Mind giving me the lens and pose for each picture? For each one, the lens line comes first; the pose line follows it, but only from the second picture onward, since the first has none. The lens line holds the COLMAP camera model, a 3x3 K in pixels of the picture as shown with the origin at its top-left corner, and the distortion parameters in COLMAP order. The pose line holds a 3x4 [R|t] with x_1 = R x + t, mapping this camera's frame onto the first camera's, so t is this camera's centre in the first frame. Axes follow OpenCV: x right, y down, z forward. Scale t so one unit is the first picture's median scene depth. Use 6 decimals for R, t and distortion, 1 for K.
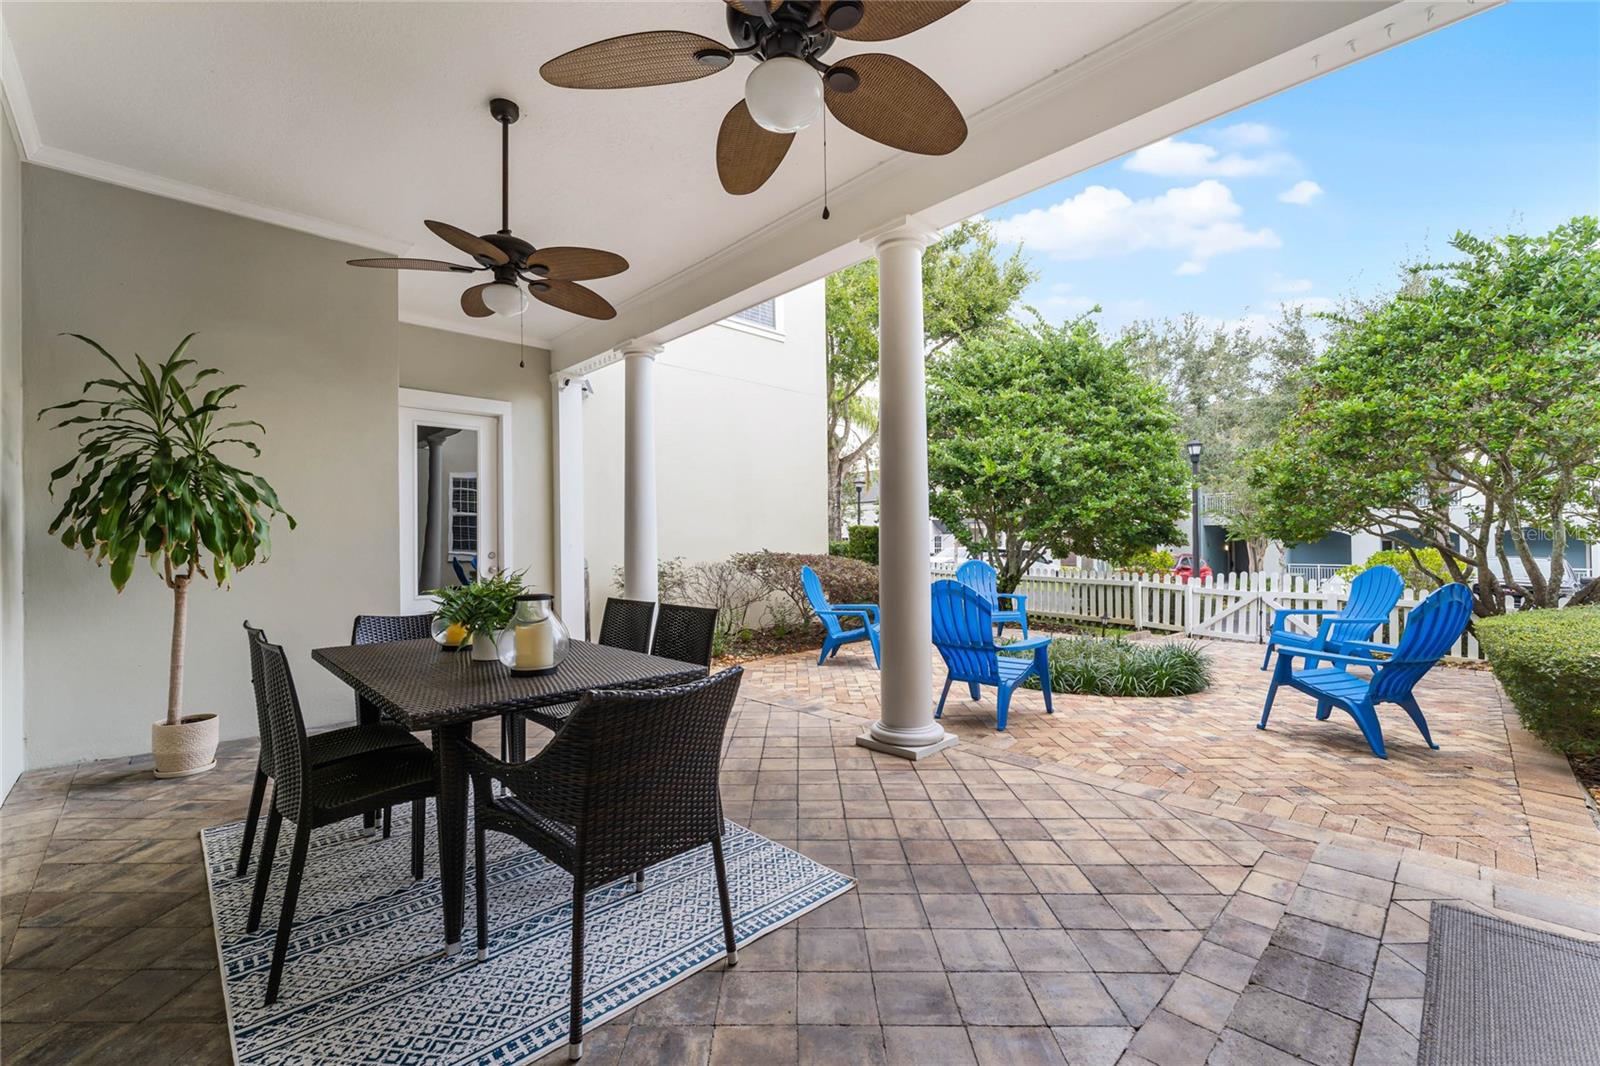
lens RADIAL K [[657.4, 0, 797.8], [0, 657.4, 535.4], [0, 0, 1]] dist [0.000026, -0.000001]
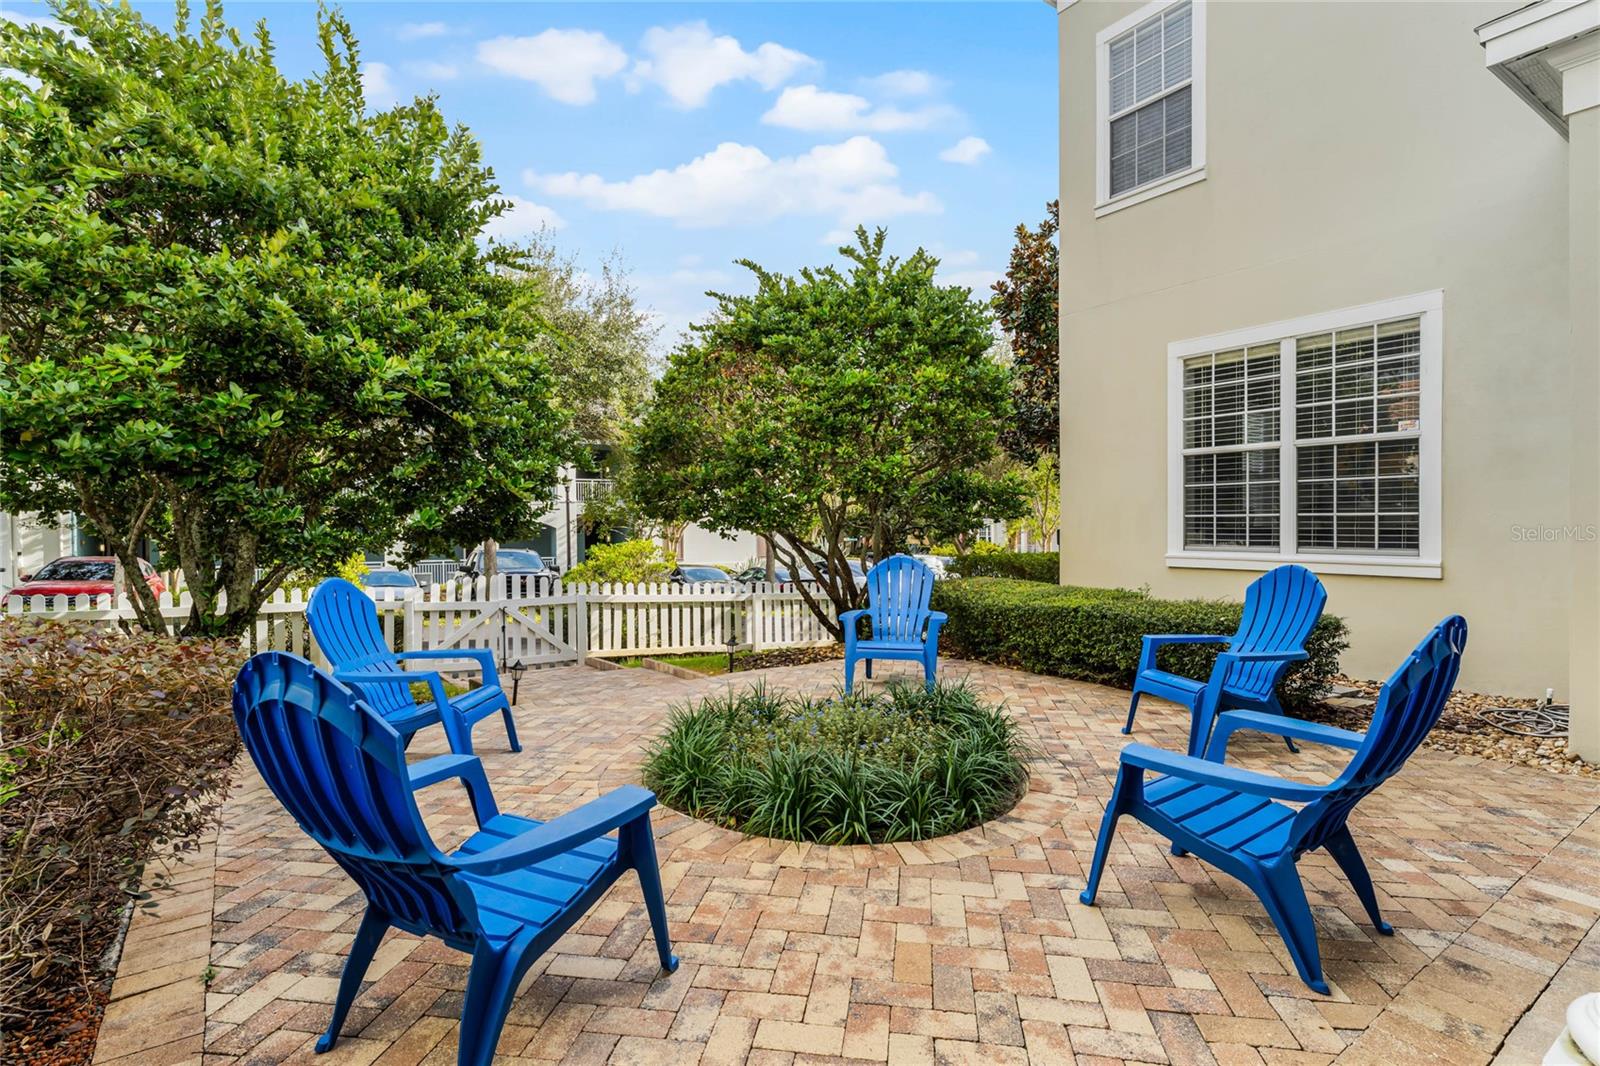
lens RADIAL K [[767.8, 0, 797.9], [0, 767.8, 534.2], [0, 0, 1]] dist [0.002237, 0.000358]
pose [[0.145194, 0.002209, 0.989401, -0.324674], [-0.009378, 0.999956, -0.000856, 0.024608], [-0.989359, -0.009154, 0.145208, 1.514895]]
